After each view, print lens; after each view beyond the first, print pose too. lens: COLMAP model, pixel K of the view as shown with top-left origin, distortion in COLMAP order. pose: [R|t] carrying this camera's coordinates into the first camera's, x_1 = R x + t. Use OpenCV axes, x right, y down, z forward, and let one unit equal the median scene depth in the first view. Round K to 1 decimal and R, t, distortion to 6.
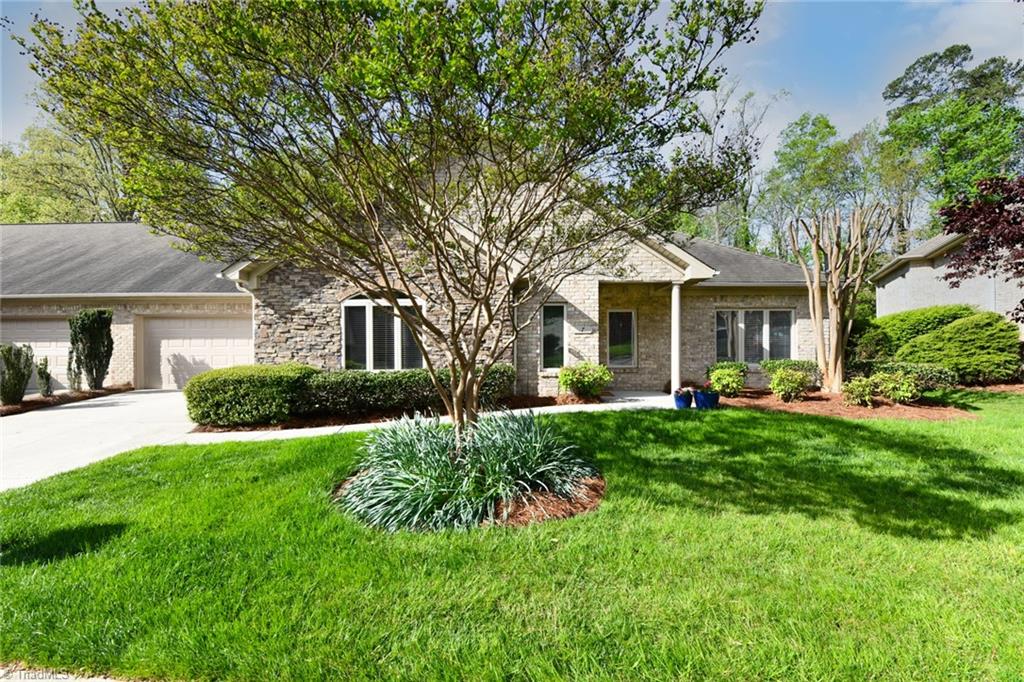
lens RADIAL K [[411.8, 0, 514.0], [0, 411.8, 344.9], [0, 0, 1]] dist [0.015998, -0.002229]
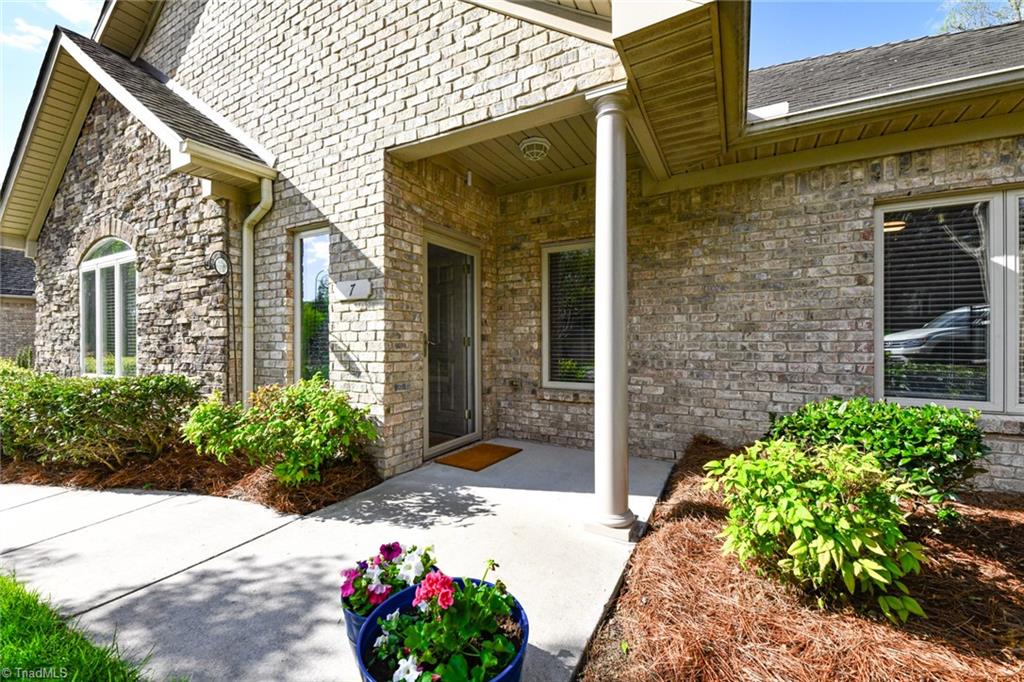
lens RADIAL K [[411.8, 0, 508.8], [0, 411.8, 338.8], [0, 0, 1]] dist [0.015998, -0.002229]
pose [[0.888192, 0.003593, -0.459459, 0.462159], [0.002872, 0.999906, 0.013373, 0.001790], [0.459464, -0.013197, 0.888098, 0.731854]]
